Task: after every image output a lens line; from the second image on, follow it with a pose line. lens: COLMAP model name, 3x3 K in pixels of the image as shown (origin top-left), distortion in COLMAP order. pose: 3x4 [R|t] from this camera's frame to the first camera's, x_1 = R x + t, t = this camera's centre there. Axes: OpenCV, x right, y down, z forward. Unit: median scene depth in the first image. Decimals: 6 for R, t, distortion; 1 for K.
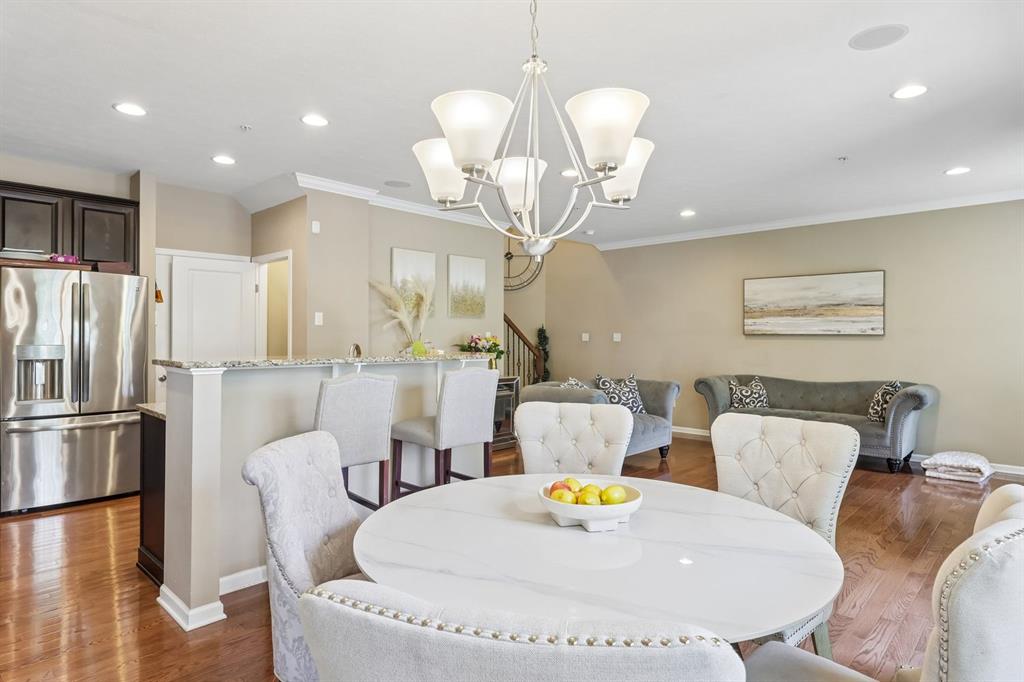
lens RADIAL K [[571.3, 0, 512.0], [0, 571.3, 341.0], [0, 0, 1]] dist [0.000127, 0.000013]
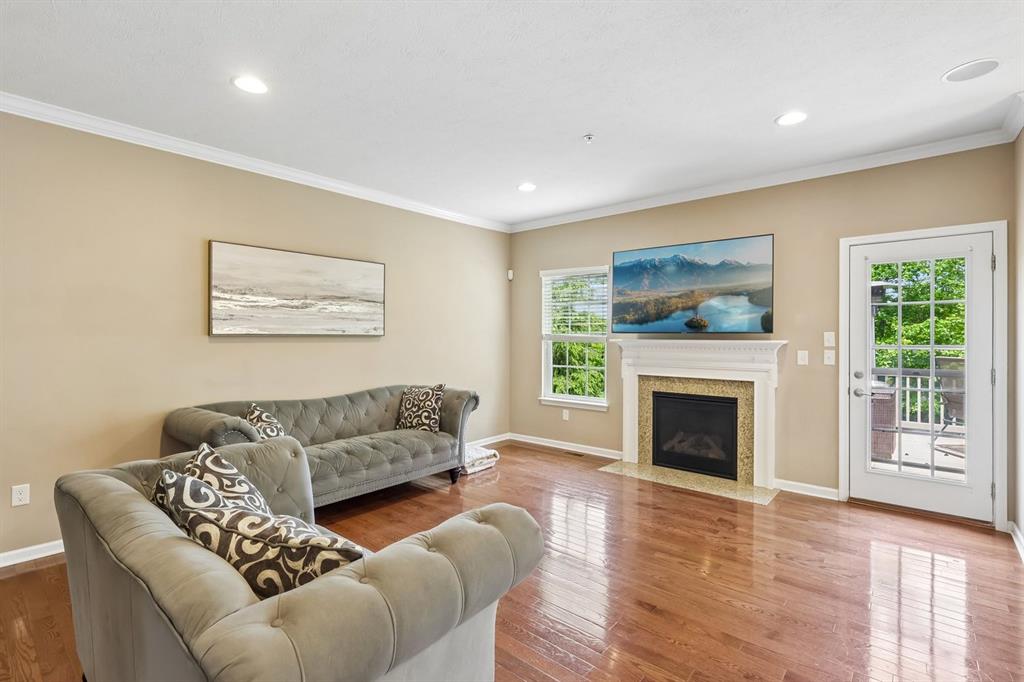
lens RADIAL K [[476.5, 0, 509.9], [0, 476.5, 339.3], [0, 0, 1]] dist [0.000110, 0.000229]
pose [[-0.032809, -0.008102, 0.999429, -0.107245], [0.007449, 0.999937, 0.008351, -0.009463], [-0.999434, 0.007719, -0.032746, 0.817555]]
